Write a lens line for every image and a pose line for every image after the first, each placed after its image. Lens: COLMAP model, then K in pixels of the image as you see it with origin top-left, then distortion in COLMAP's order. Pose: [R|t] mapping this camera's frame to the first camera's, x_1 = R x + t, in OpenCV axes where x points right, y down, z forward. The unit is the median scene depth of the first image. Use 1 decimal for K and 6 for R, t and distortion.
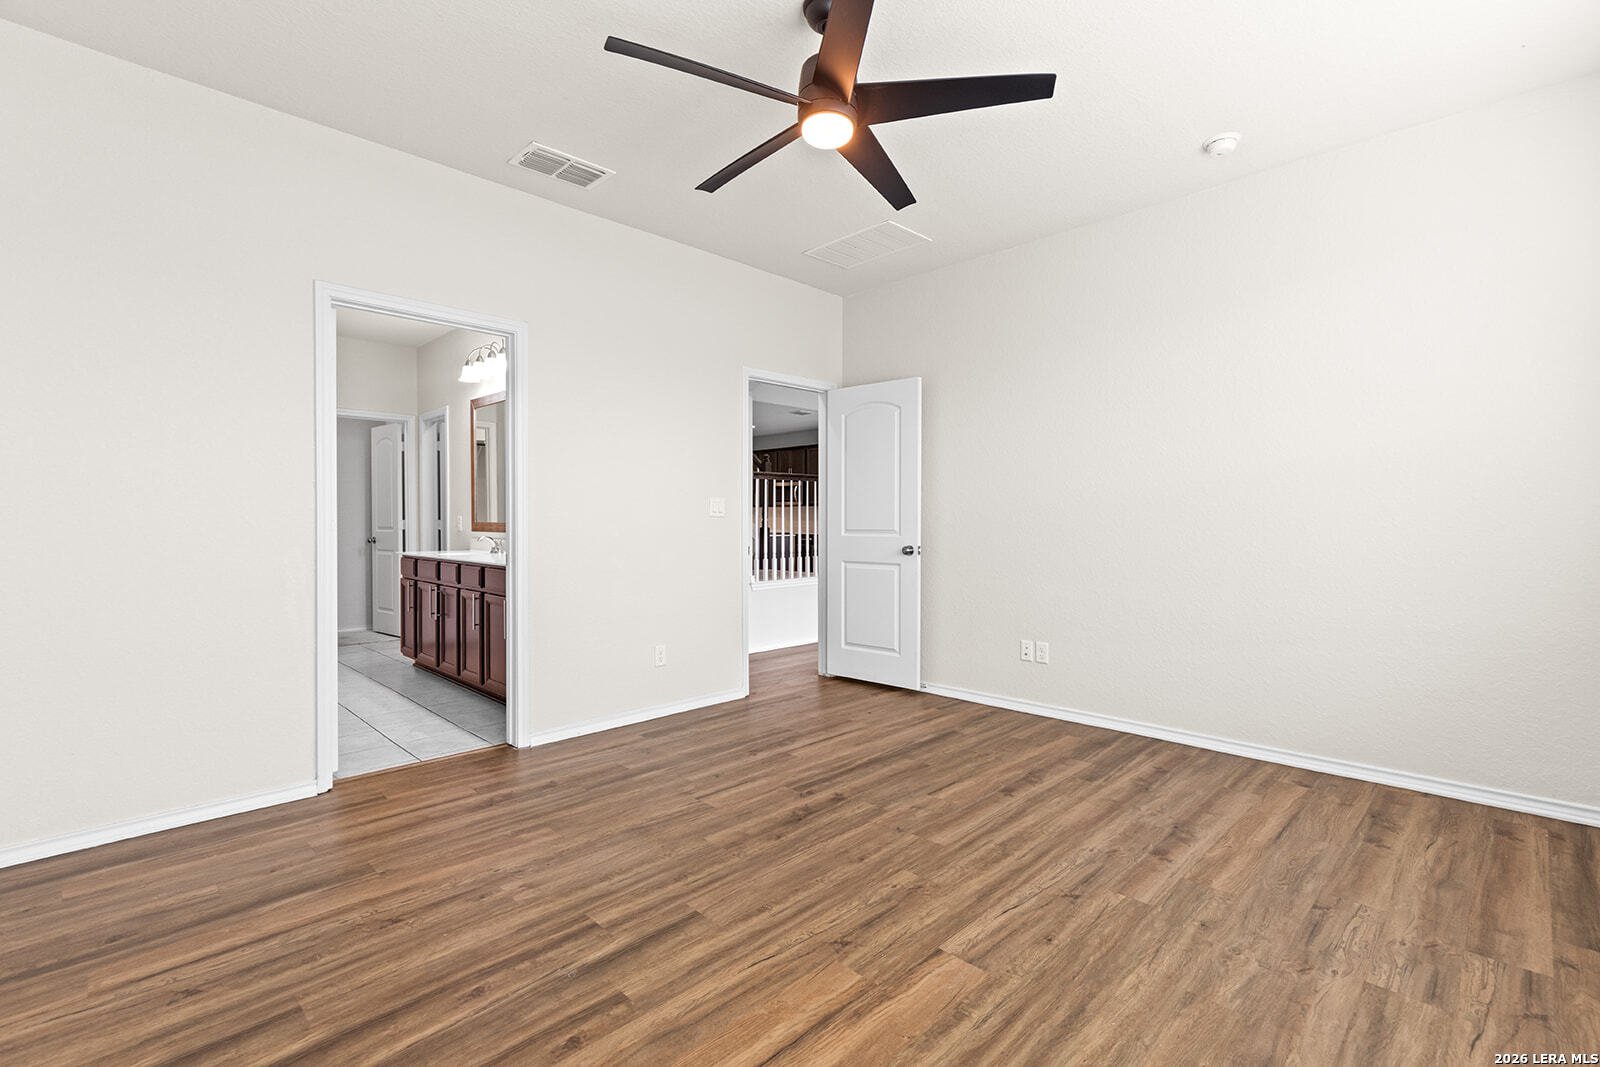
lens RADIAL K [[723.9, 0, 782.8], [0, 723.9, 525.3], [0, 0, 1]] dist [0.001433, 0.001206]
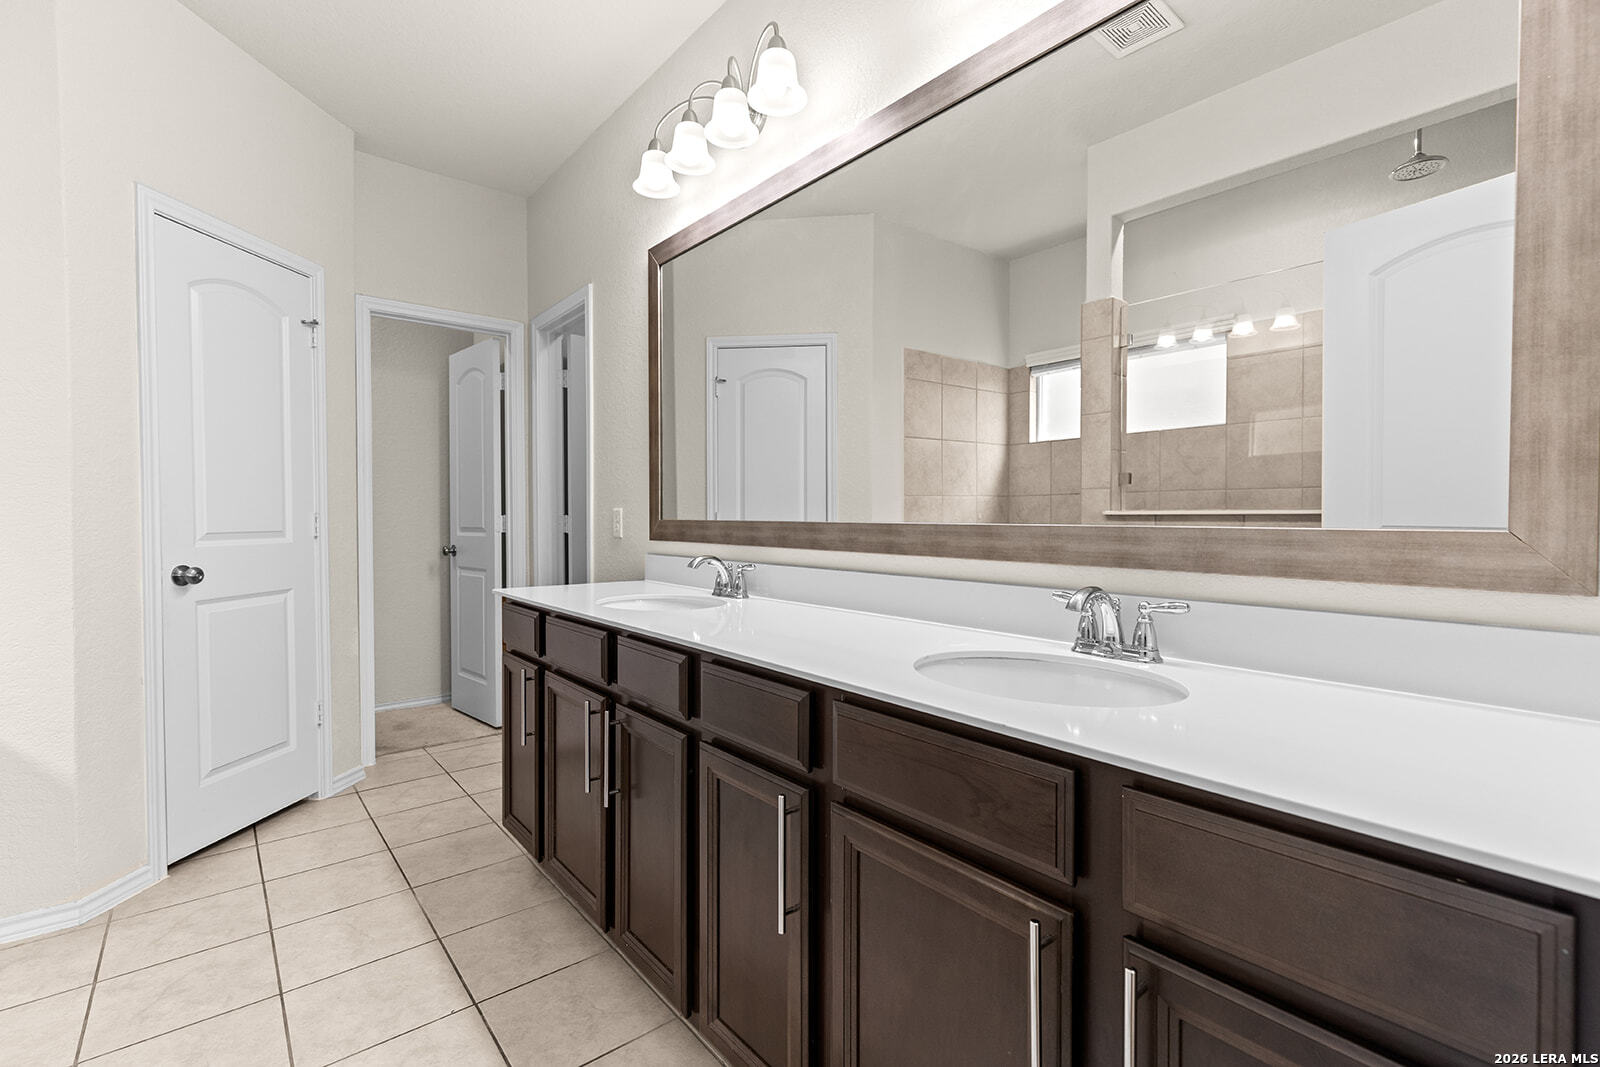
lens RADIAL K [[723.9, 0, 805.1], [0, 723.9, 525.7], [0, 0, 1]] dist [0.001433, 0.001206]
pose [[0.996973, 0.001229, -0.077742, -0.263173], [-0.000869, 0.999989, 0.004667, -0.002276], [0.077747, -0.004585, 0.996963, 0.488993]]
